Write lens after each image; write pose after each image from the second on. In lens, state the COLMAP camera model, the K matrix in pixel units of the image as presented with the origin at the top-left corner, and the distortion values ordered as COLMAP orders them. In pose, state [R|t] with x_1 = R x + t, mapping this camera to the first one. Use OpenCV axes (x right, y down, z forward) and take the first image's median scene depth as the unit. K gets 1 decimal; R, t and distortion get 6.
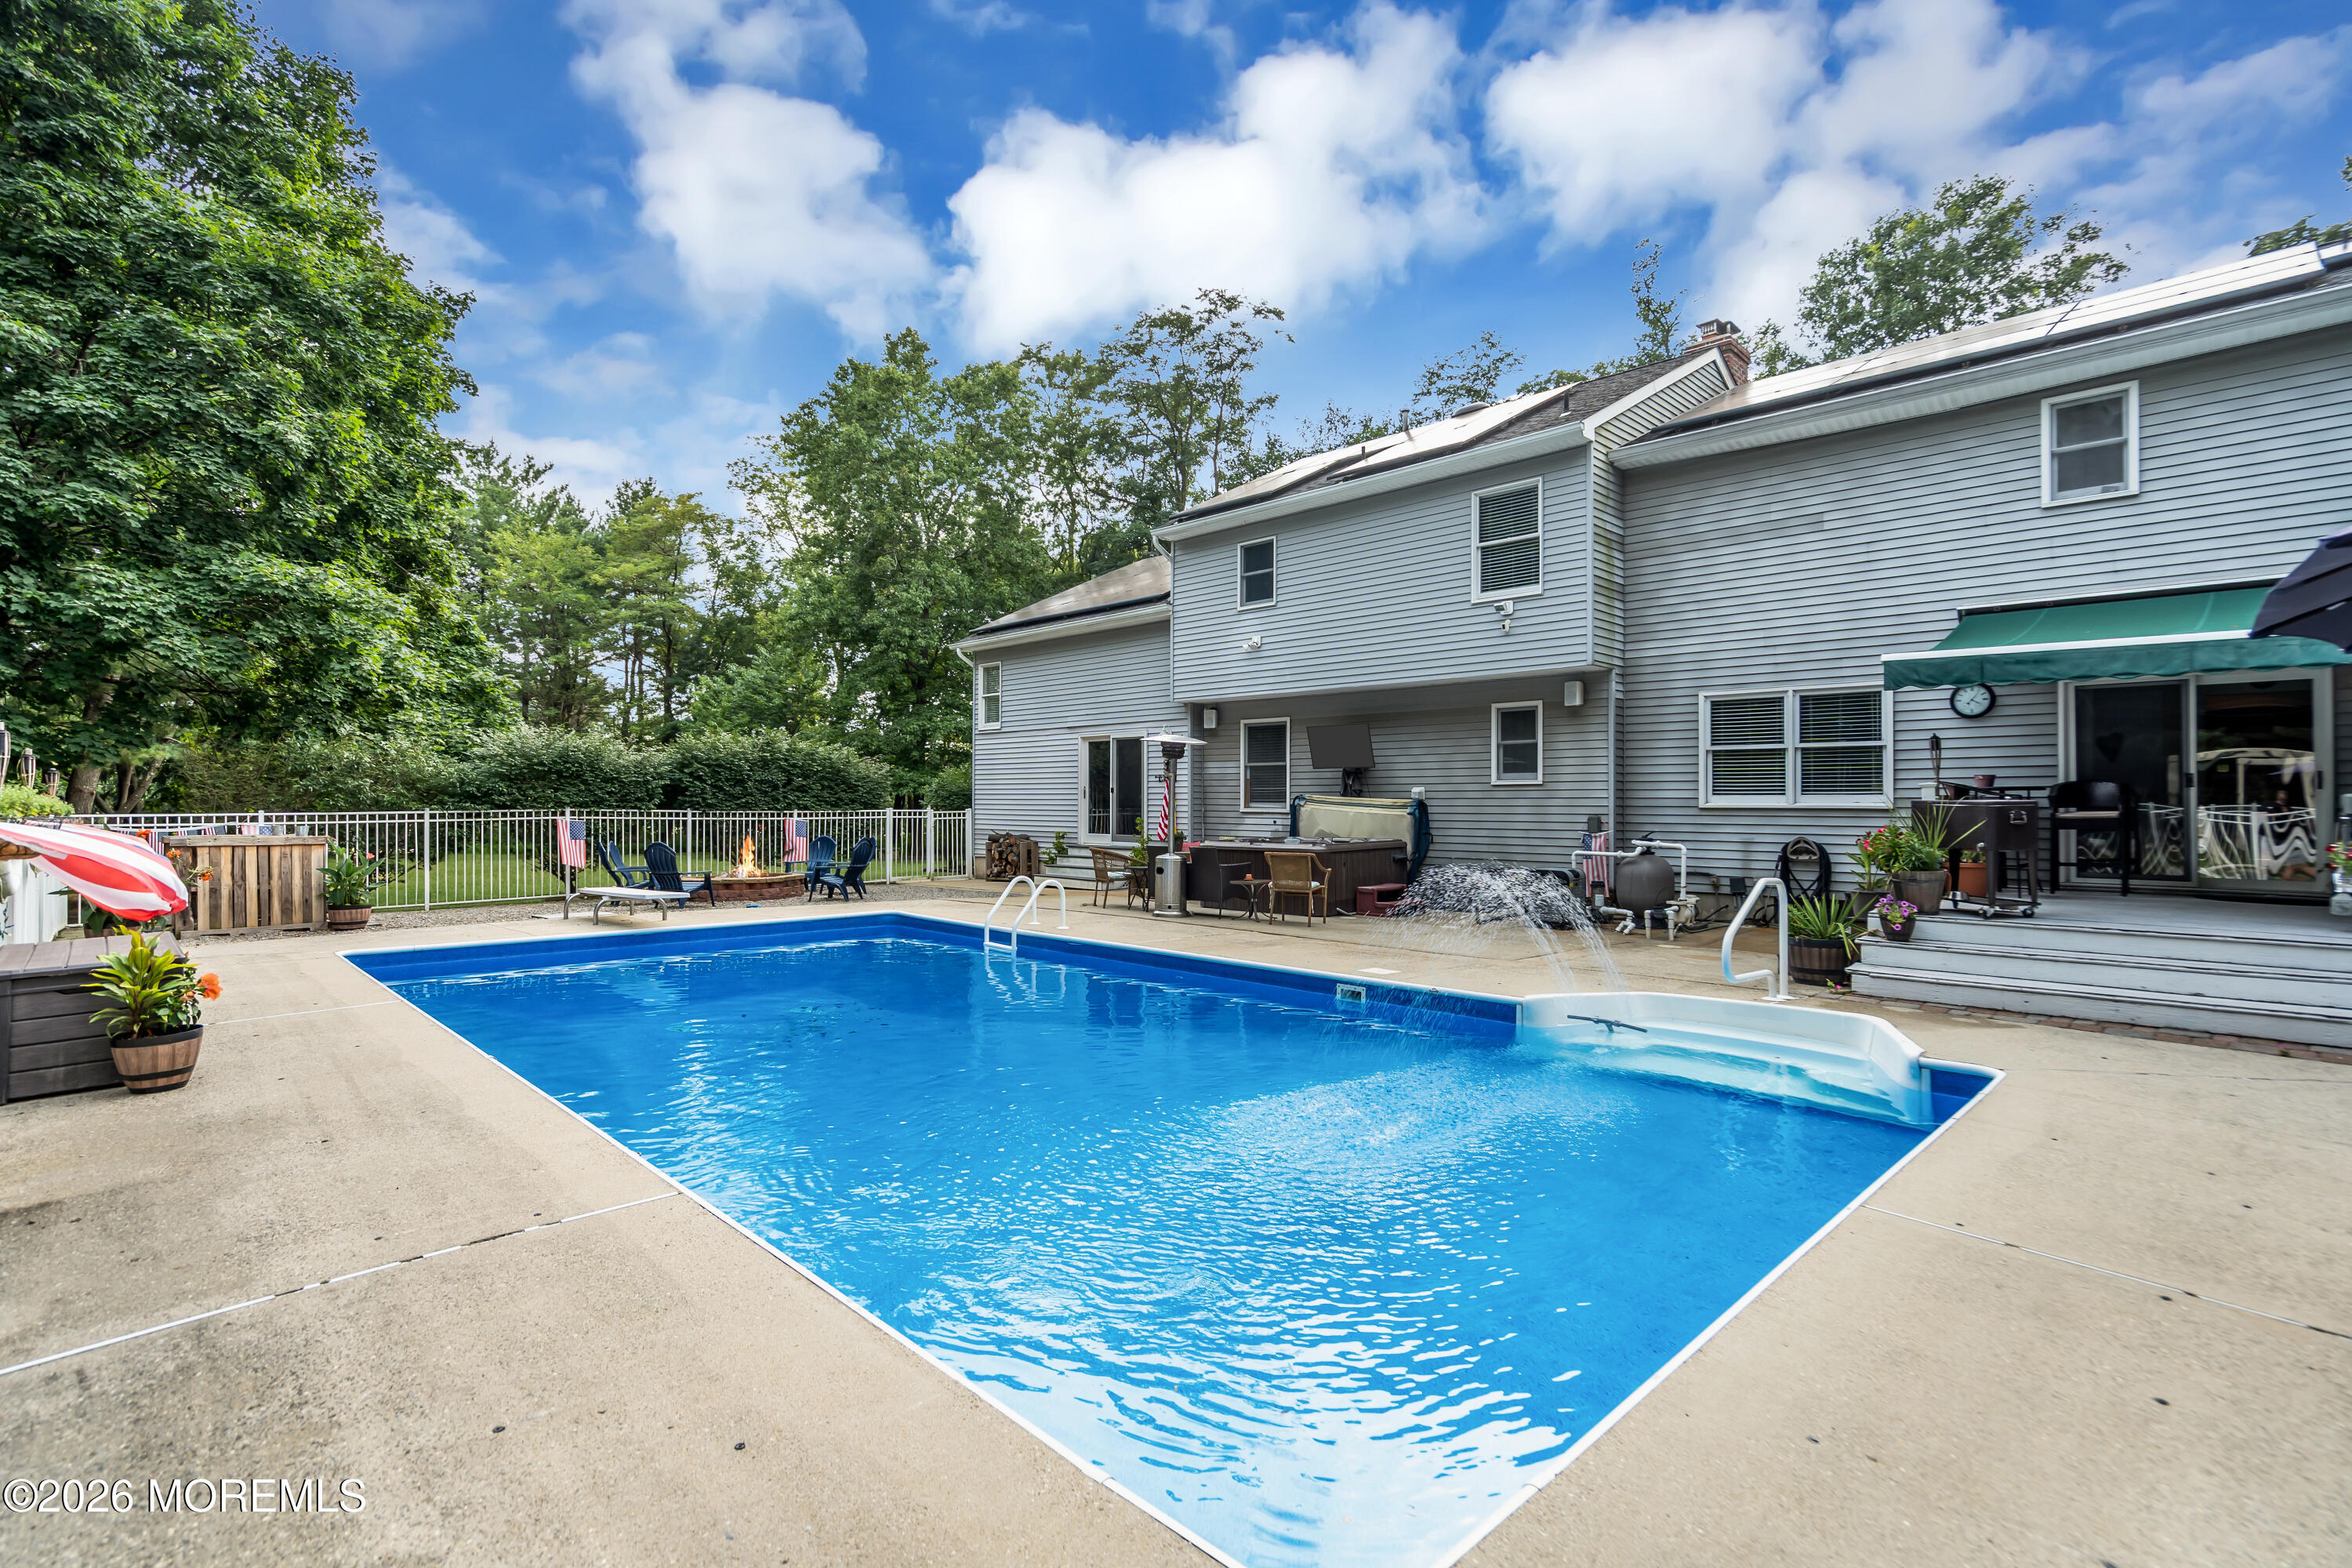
lens RADIAL K [[1121.8, 0, 1176.0], [0, 1121.8, 784.0], [0, 0, 1]] dist [-0.000309, -0.000867]
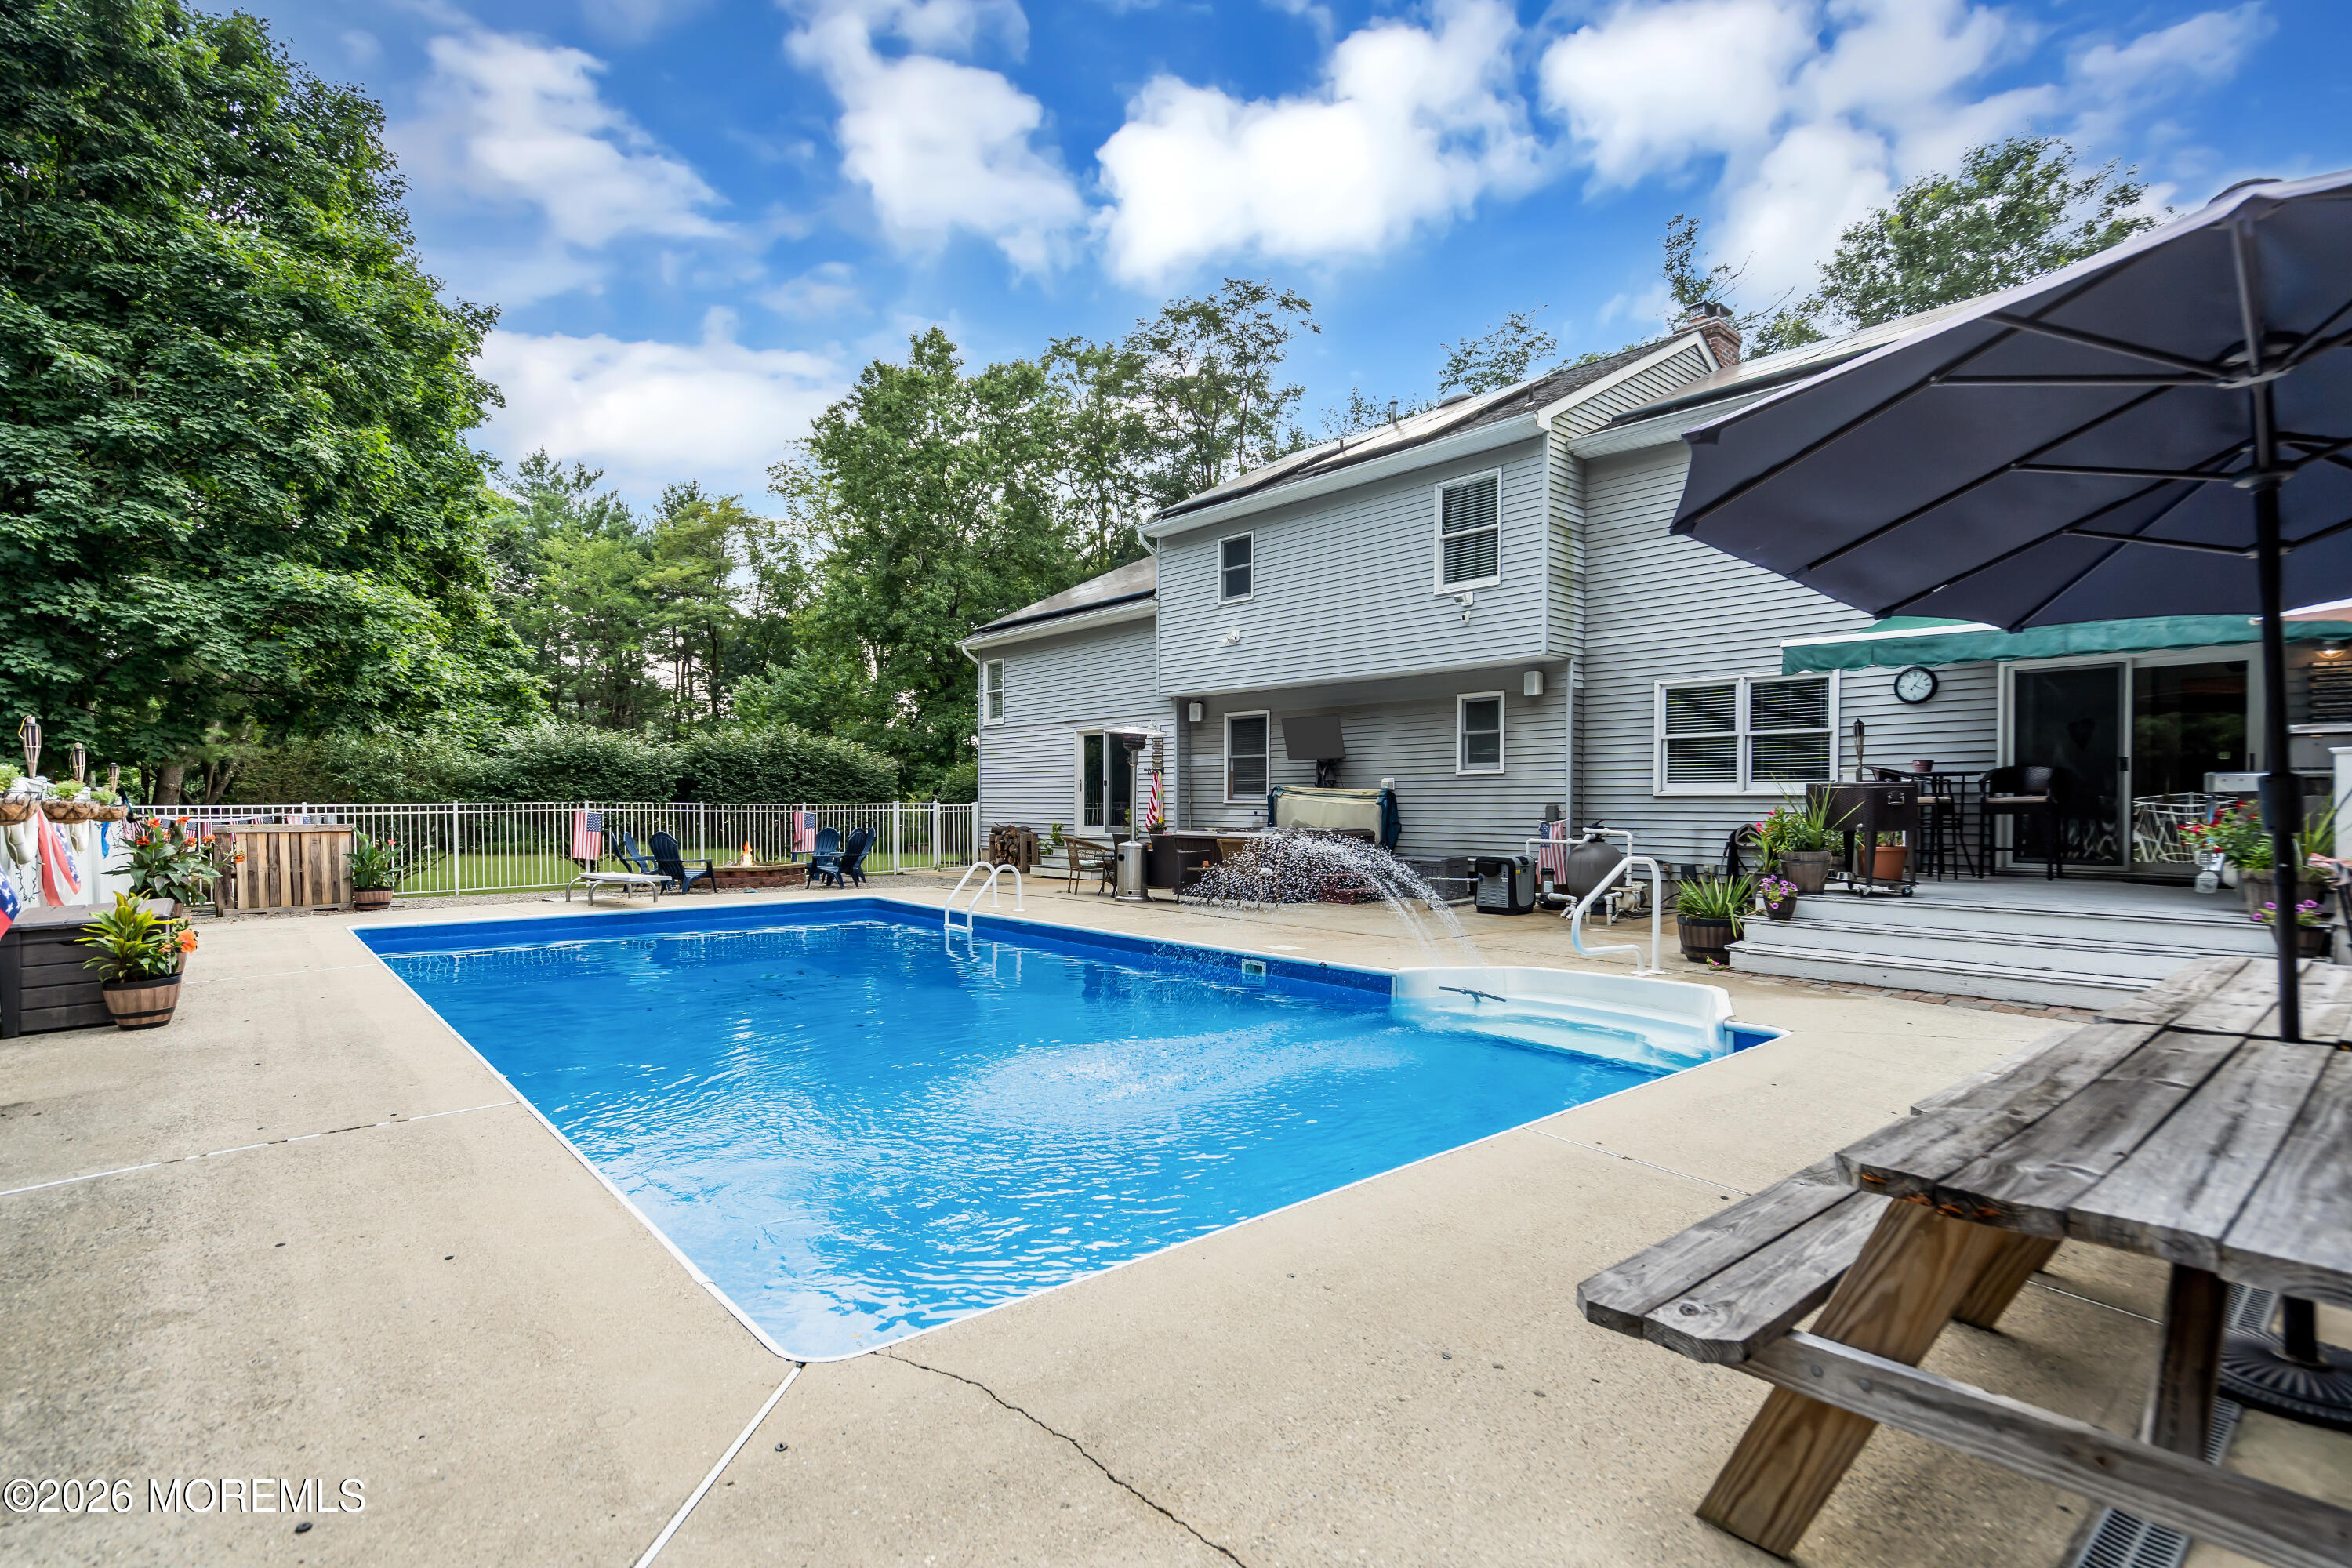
lens RADIAL K [[1130.8, 0, 1164.4], [0, 1130.8, 814.3], [0, 0, 1]] dist [-0.002803, 0.000195]
pose [[0.998059, -0.001205, -0.062266, 0.076947], [0.002935, 0.999612, 0.027692, 0.007054], [0.062209, -0.027821, 0.997675, -0.034434]]
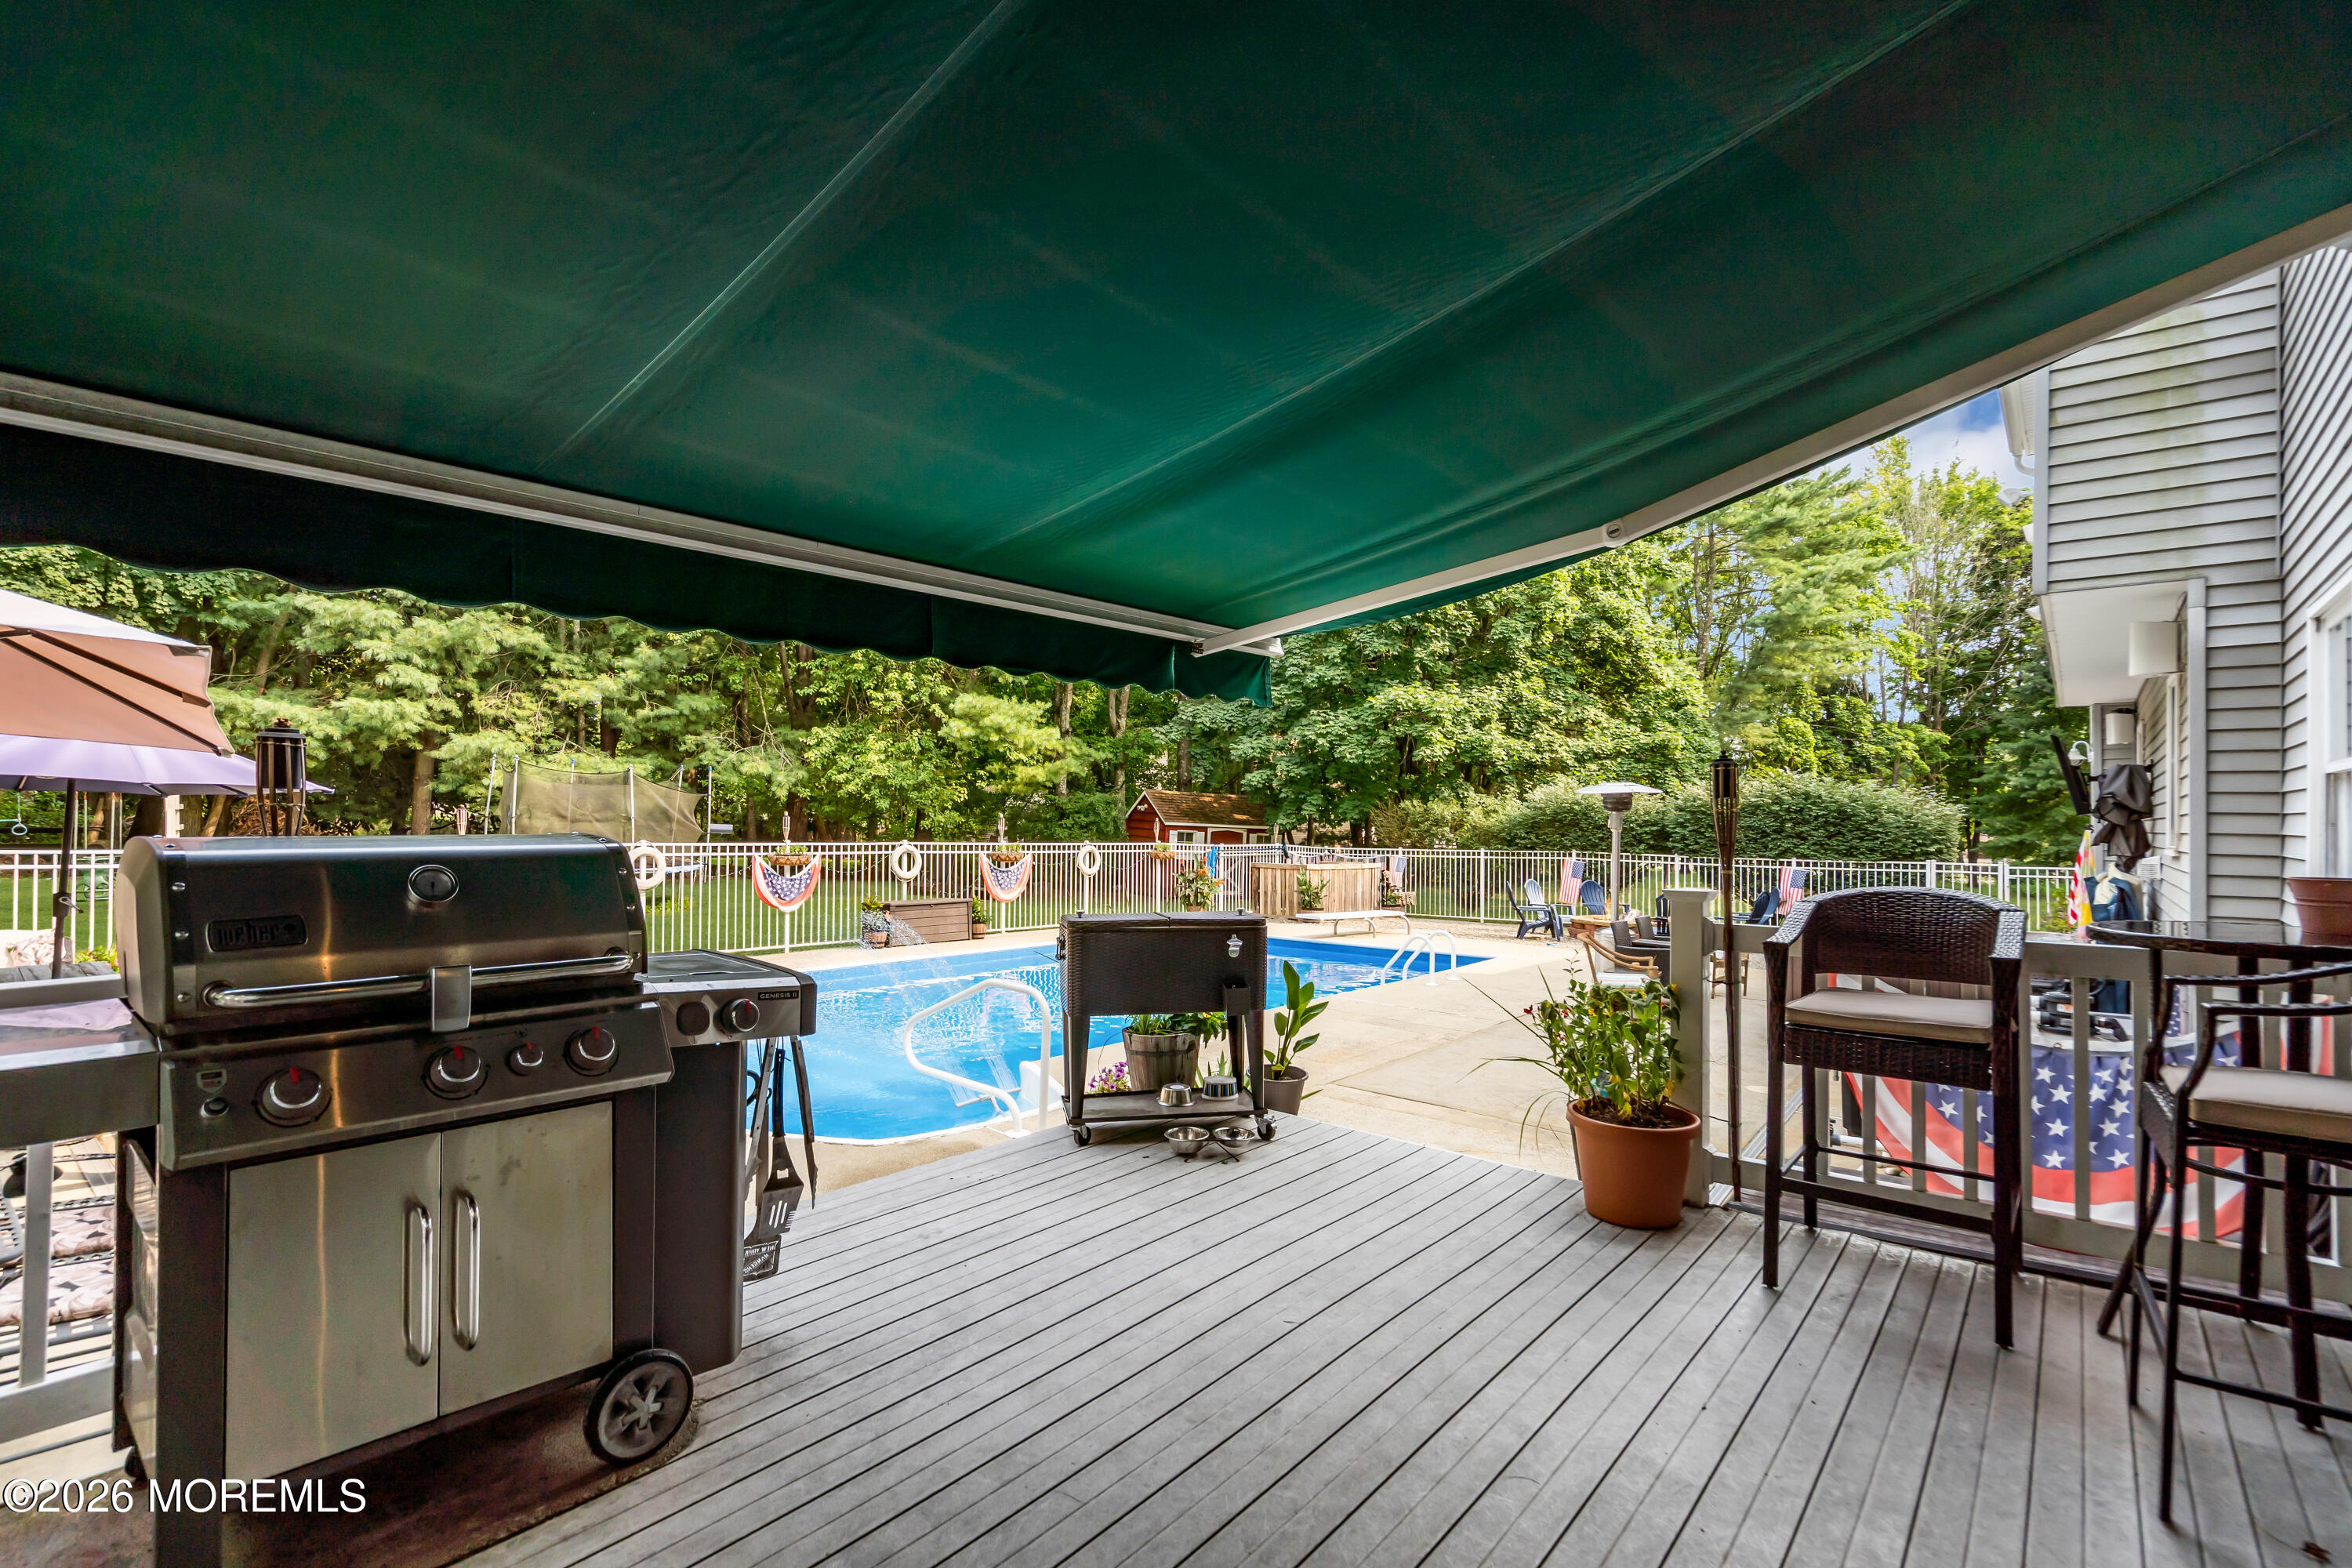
lens RADIAL K [[1121.8, 0, 1176.0], [0, 1121.8, 784.0], [0, 0, 1]] dist [-0.000309, -0.000867]
pose [[0.121776, -0.032919, -0.992012, 0.669715], [0.007612, 0.999451, -0.032232, -0.015931], [0.992528, -0.003626, 0.121960, 0.486651]]
